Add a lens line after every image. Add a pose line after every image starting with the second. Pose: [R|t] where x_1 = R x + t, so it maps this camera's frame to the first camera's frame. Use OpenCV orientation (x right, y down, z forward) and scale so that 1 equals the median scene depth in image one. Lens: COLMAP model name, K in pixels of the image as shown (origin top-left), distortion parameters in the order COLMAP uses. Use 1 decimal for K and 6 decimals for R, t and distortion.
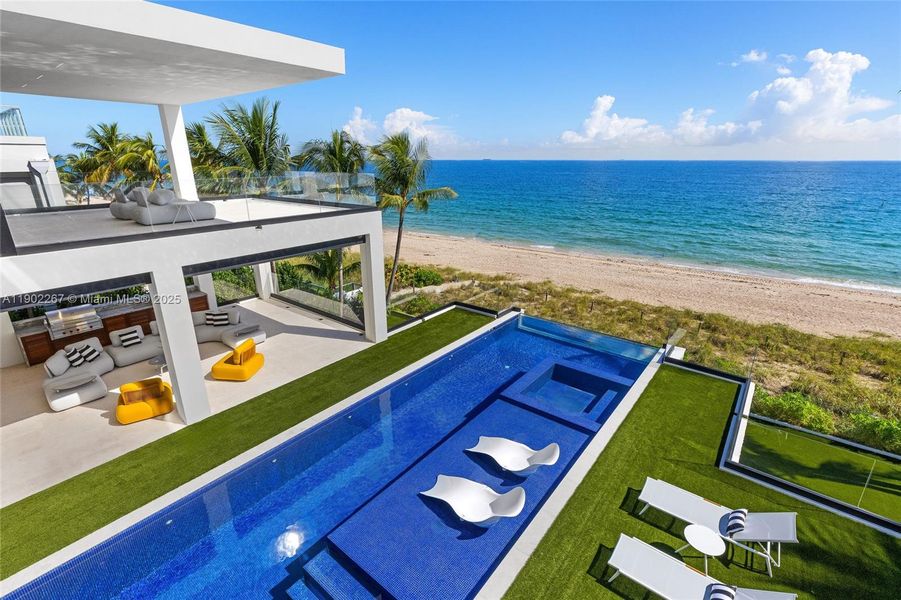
lens RADIAL K [[417.9, 0, 450.1], [0, 417.9, 296.7], [0, 0, 1]] dist [0.002803, 0.000295]
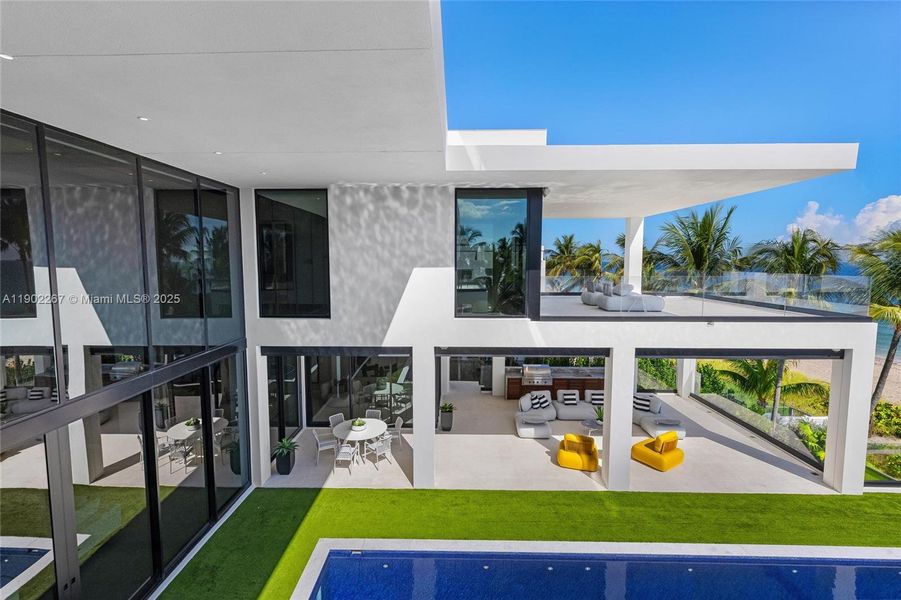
lens RADIAL K [[410.8, 0, 450.1], [0, 410.8, 294.6], [0, 0, 1]] dist [0.001922, 0.000632]
pose [[0.604427, 0.066825, -0.793853, -0.030489], [-0.250244, 0.961964, -0.109556, 0.019660], [0.756337, 0.264875, 0.598160, -0.054551]]
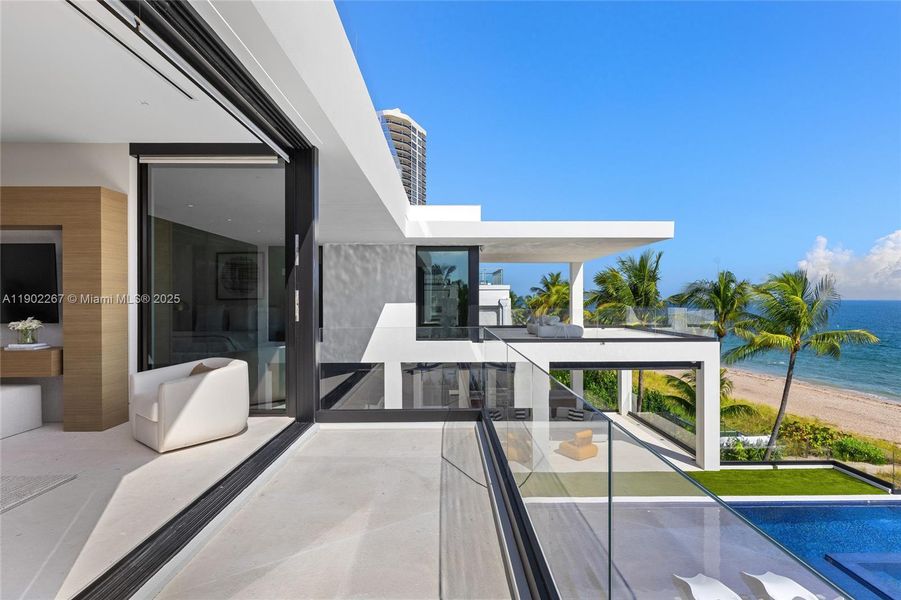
lens RADIAL K [[432.9, 0, 450.5], [0, 432.9, 300.0], [0, 0, 1]] dist [-0.000056, 0.000392]
pose [[0.631232, 0.001032, -0.775594, 0.196975], [-0.240962, 0.950774, -0.194846, 0.057670], [0.737213, 0.309882, 0.600408, -0.164446]]
